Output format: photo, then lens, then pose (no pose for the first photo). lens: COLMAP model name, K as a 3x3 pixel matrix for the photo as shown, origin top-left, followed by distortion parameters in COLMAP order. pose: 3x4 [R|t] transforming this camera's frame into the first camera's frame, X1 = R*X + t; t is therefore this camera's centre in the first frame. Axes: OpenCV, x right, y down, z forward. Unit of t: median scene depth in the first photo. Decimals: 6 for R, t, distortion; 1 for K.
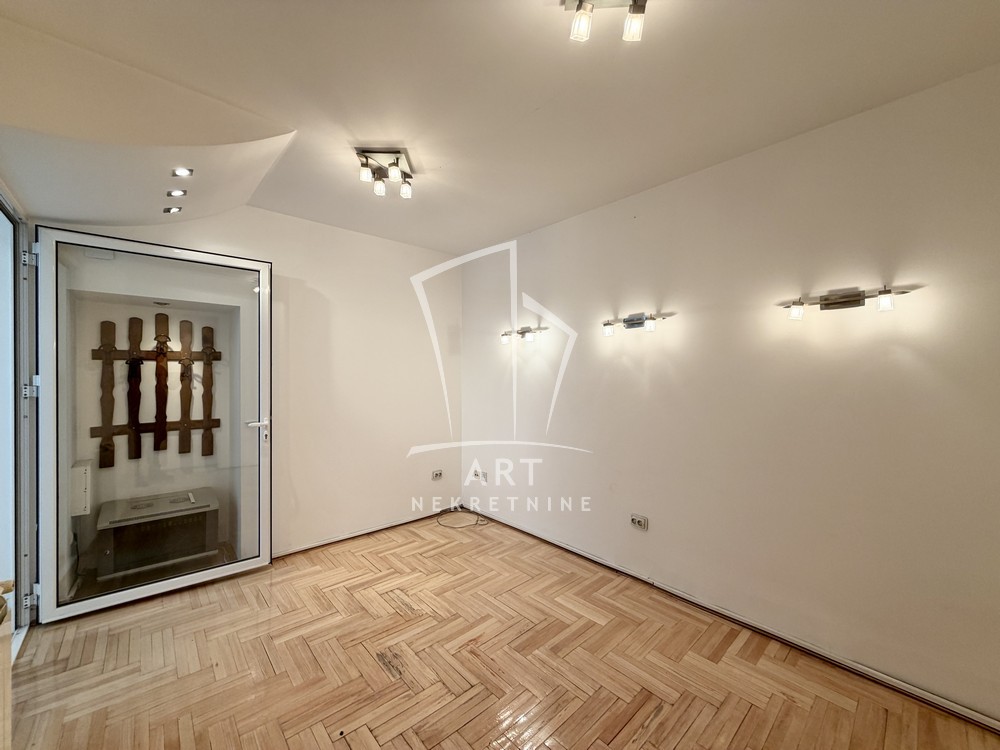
lens RADIAL K [[400.5, 0, 495.5], [0, 400.5, 374.8], [0, 0, 1]] dist [0.000419, 0.000296]
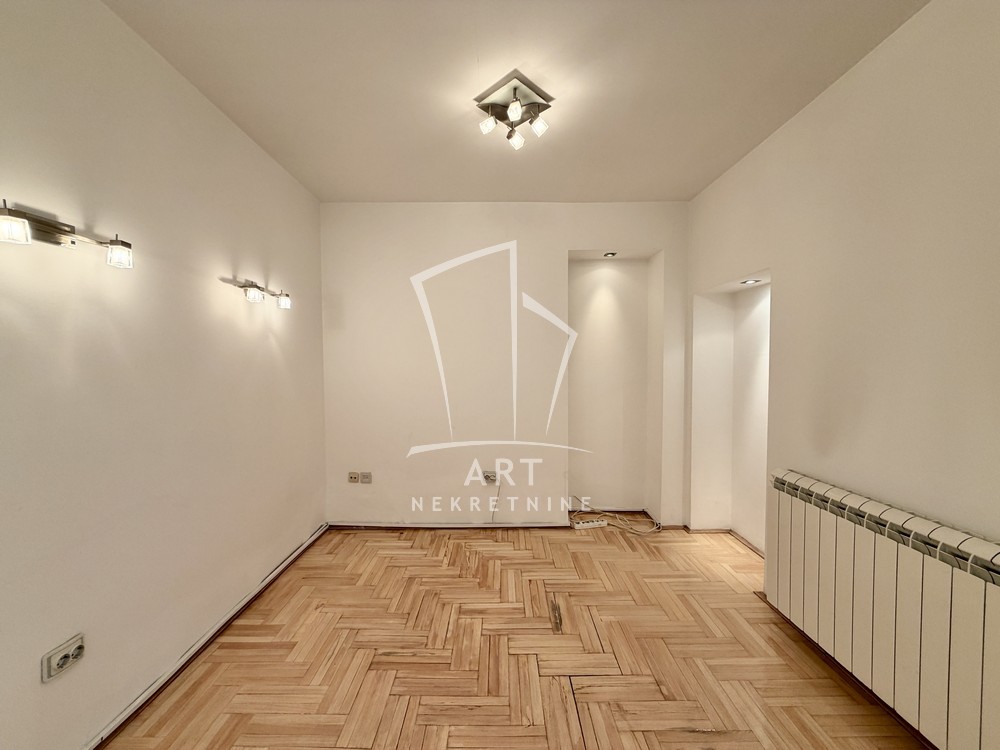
lens RADIAL K [[397.5, 0, 498.2], [0, 397.5, 377.2], [0, 0, 1]] dist [-0.001285, -0.000003]
pose [[-0.753886, -0.017058, 0.656784, -0.366029], [0.010530, 0.999221, 0.038039, 0.027110], [-0.656921, 0.035593, -0.753119, 1.113398]]
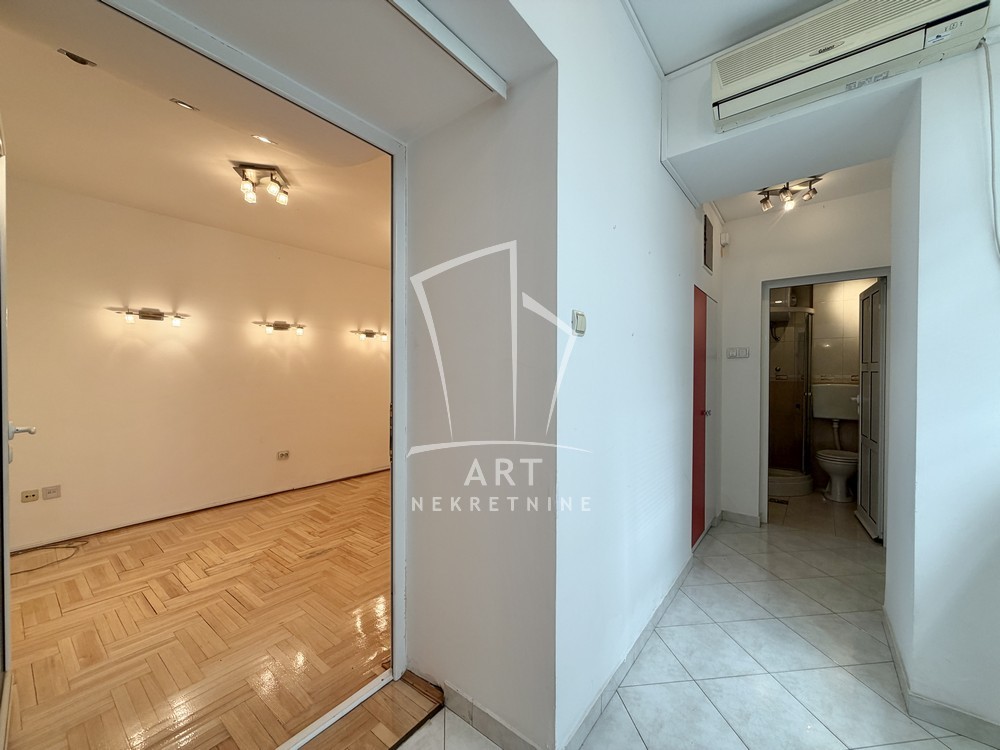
lens RADIAL K [[400.5, 0, 495.5], [0, 400.5, 374.8], [0, 0, 1]] dist [0.000419, 0.000296]
pose [[-0.172326, -0.003629, 0.985033, -1.462574], [0.005231, 0.999976, 0.004599, 0.056812], [-0.985026, 0.005946, -0.172303, 0.501349]]
